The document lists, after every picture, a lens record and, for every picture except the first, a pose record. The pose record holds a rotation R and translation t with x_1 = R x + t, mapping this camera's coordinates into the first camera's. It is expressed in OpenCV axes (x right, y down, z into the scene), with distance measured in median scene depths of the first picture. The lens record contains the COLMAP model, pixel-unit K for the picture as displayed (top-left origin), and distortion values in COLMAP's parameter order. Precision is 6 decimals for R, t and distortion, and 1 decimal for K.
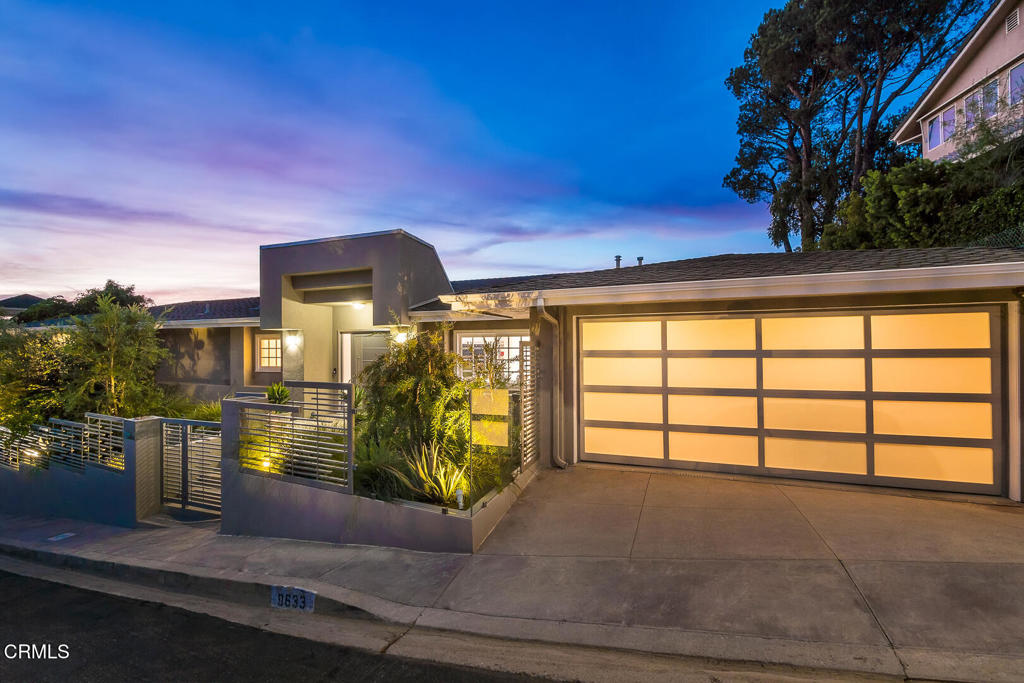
lens RADIAL K [[427.2, 0, 507.3], [0, 427.2, 341.3], [0, 0, 1]] dist [-0.000824, -0.000002]
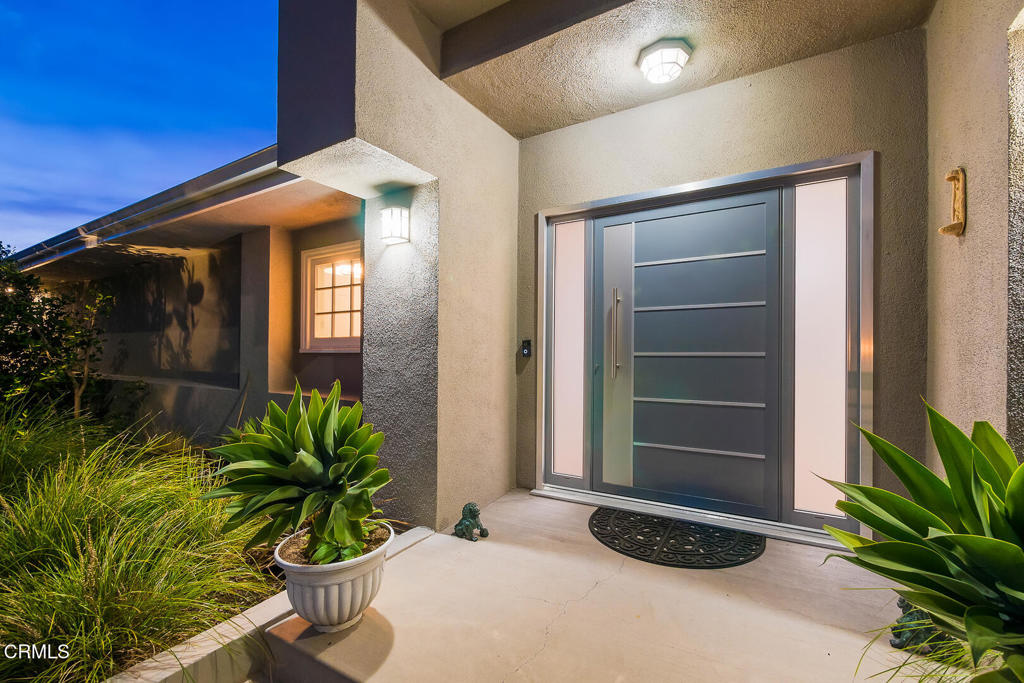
lens RADIAL K [[431.6, 0, 499.2], [0, 431.6, 357.1], [0, 0, 1]] dist [0.000714, 0.000129]
pose [[0.977322, 0.016403, -0.211122, -0.342869], [-0.016238, 0.999865, 0.002518, 0.070937], [0.211135, 0.000967, 0.977456, 0.670935]]
